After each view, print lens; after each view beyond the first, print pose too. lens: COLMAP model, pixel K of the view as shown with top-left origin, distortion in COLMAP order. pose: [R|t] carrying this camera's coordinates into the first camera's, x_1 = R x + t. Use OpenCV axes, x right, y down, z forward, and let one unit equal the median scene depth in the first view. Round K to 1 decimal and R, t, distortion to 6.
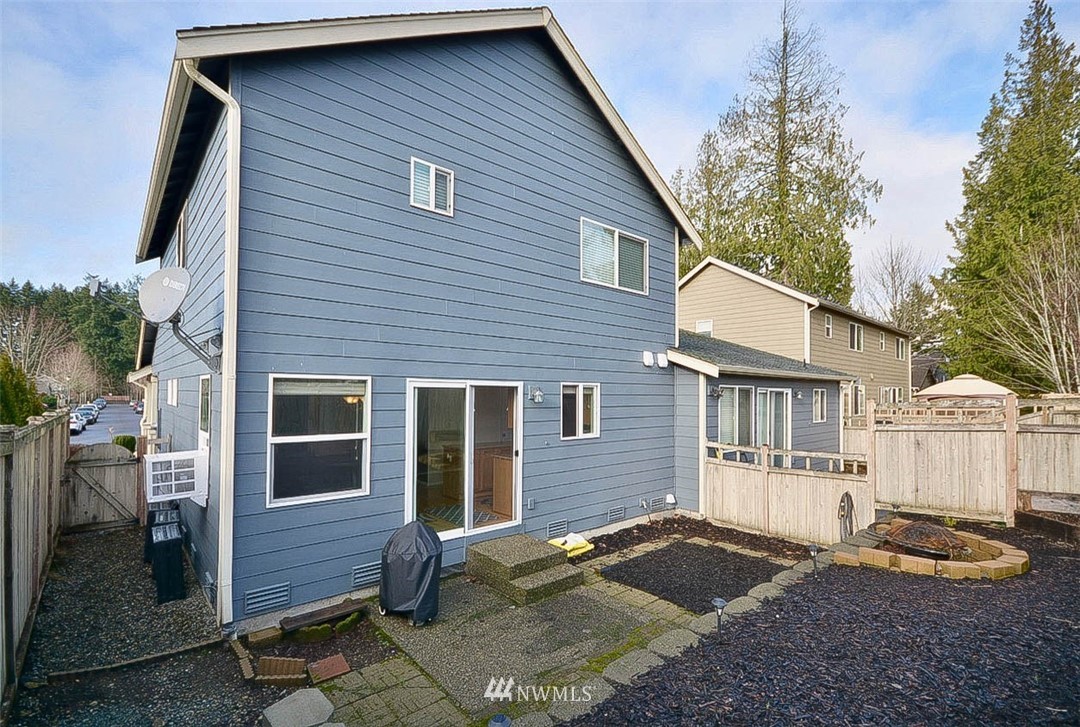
lens RADIAL K [[491.2, 0, 540.0], [0, 491.2, 363.5], [0, 0, 1]] dist [0.000102, -0.000524]
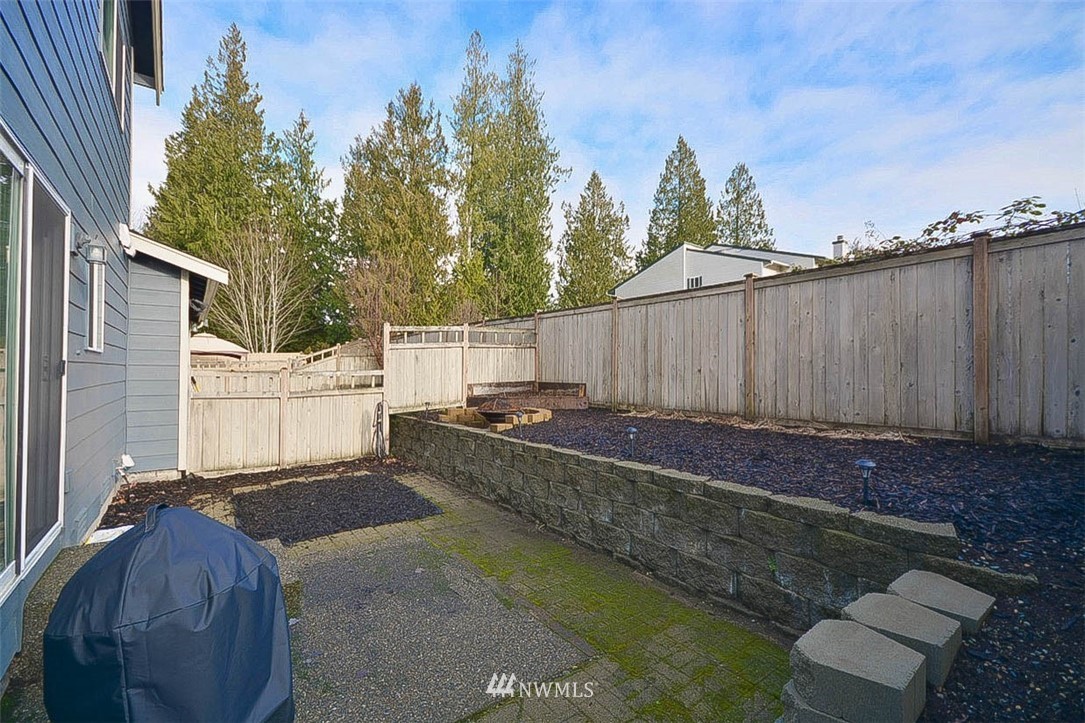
lens RADIAL K [[474.5, 0, 542.5], [0, 474.5, 361.5], [0, 0, 1]] dist [0.011370, -0.000266]
pose [[0.082048, 0.008131, 0.996595, -0.339823], [-0.063016, 0.998008, -0.002954, 0.112046], [-0.994634, -0.062559, 0.082397, 0.412577]]
